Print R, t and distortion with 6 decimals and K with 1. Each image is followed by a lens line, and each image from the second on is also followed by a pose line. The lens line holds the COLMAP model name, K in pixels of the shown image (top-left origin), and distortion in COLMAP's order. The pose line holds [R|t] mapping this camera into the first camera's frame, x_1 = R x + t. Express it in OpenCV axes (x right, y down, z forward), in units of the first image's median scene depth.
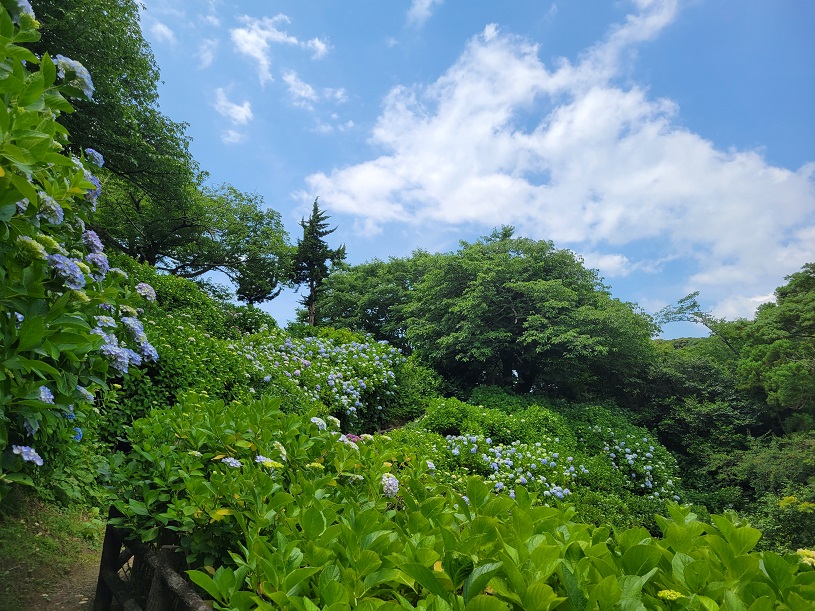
lens RADIAL K [[615.8, 0, 409.1], [0, 615.8, 304.7], [0, 0, 1]] dist [0.049345, -0.001350]
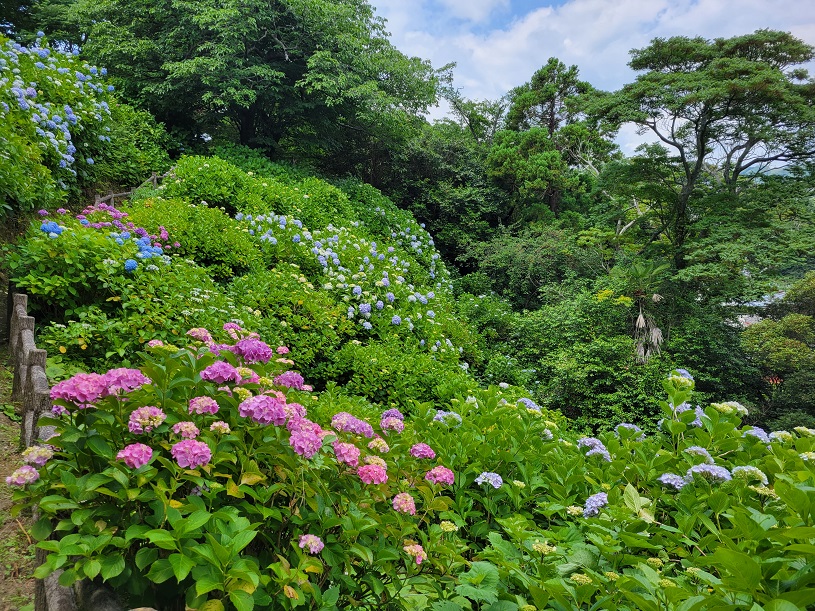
lens RADIAL K [[615.8, 0, 406.5], [0, 615.8, 309.5], [0, 0, 1]] dist [0.049345, -0.001350]
pose [[0.839634, -0.038017, 0.541821, -0.115615], [-0.159441, 0.936349, 0.312778, 0.054610], [-0.519224, -0.349007, 0.780129, 0.266836]]
